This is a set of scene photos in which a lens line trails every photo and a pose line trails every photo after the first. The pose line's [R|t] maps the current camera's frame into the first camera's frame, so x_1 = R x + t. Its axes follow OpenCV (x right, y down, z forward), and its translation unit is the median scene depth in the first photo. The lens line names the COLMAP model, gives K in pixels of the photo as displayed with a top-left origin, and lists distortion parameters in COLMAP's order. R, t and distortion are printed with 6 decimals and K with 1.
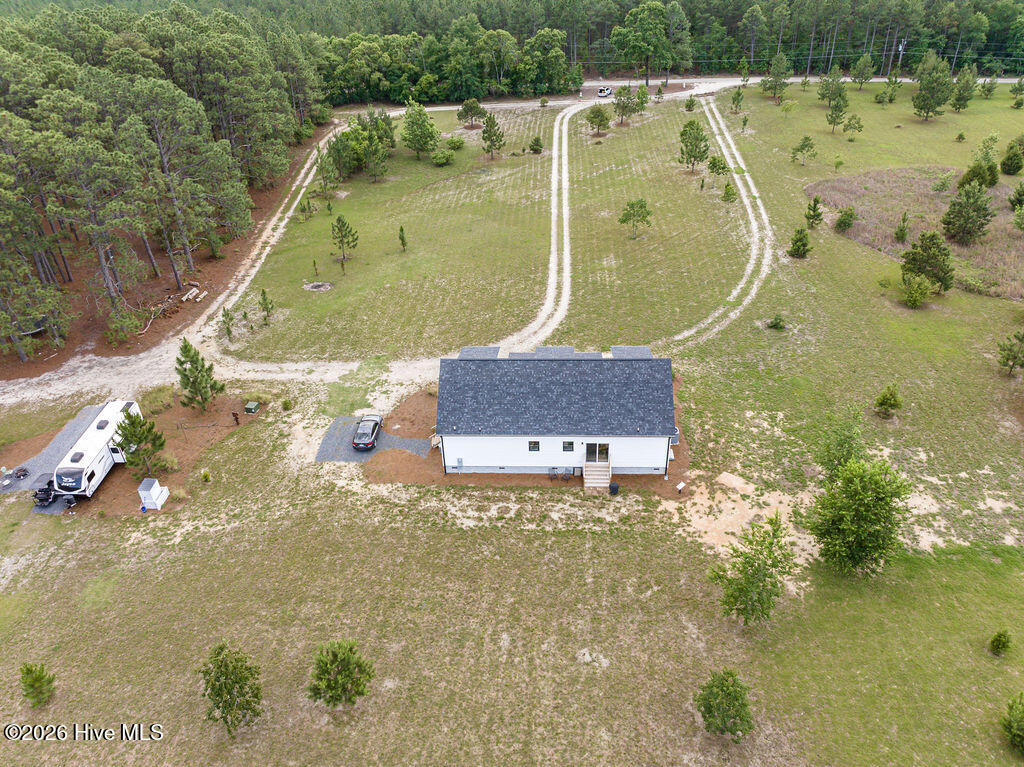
lens RADIAL K [[761.7, 0, 516.1], [0, 761.7, 377.7], [0, 0, 1]] dist [-0.041051, 0.011666]
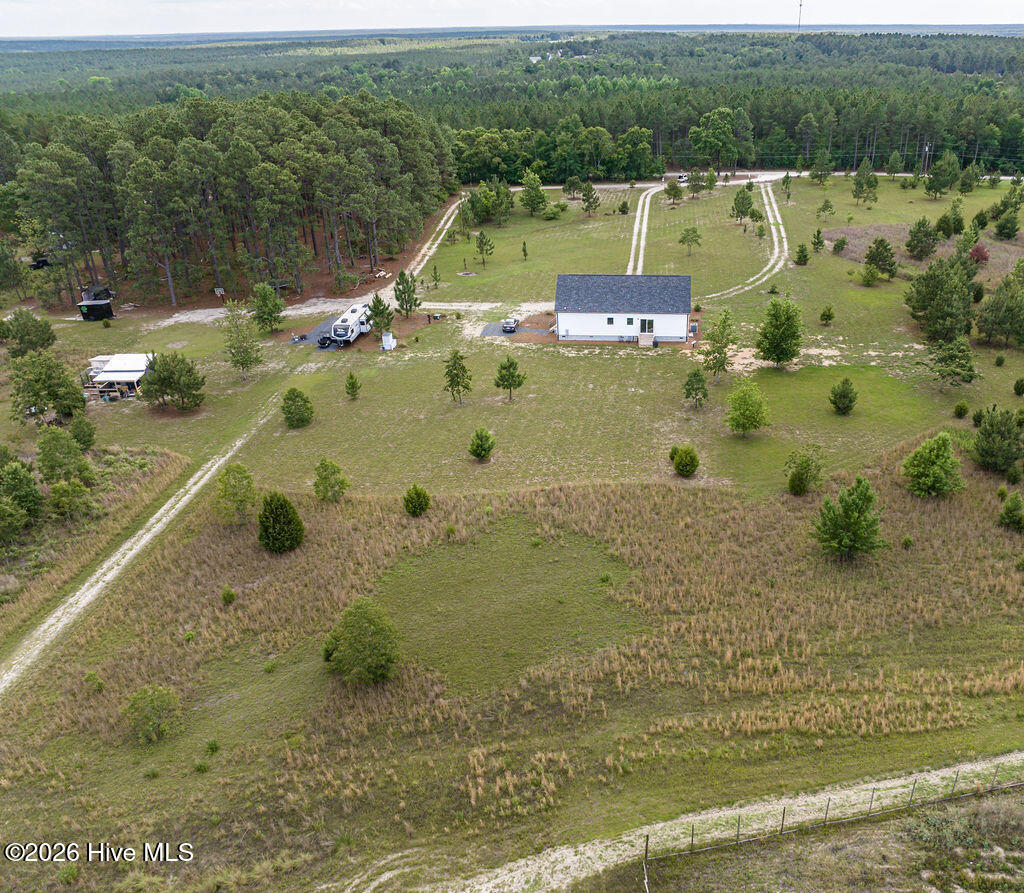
lens RADIAL K [[849.0, 0, 601.8], [0, 849.0, 452.2], [0, 0, 1]] dist [-0.038379, 0.010918]
pose [[0.999545, 0.029276, -0.007240, 0.016651], [-0.029861, 0.994365, -0.101721, 0.365417], [0.004221, 0.101891, 0.994787, -0.556215]]
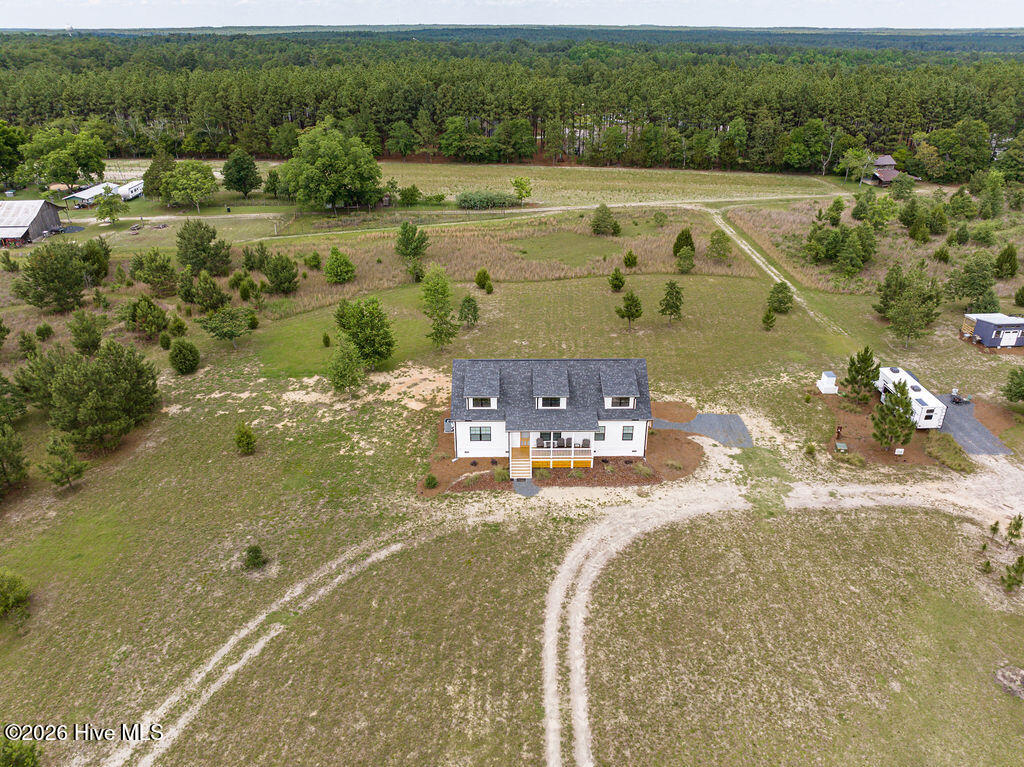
lens RADIAL K [[722.6, 0, 512.6], [0, 722.6, 385.2], [0, 0, 1]] dist [-0.042319, 0.018911]
pose [[-0.998162, 0.053400, -0.028667, 0.091248], [0.002163, 0.504074, 0.863658, -0.624379], [0.060570, 0.862008, -0.503263, 1.019383]]
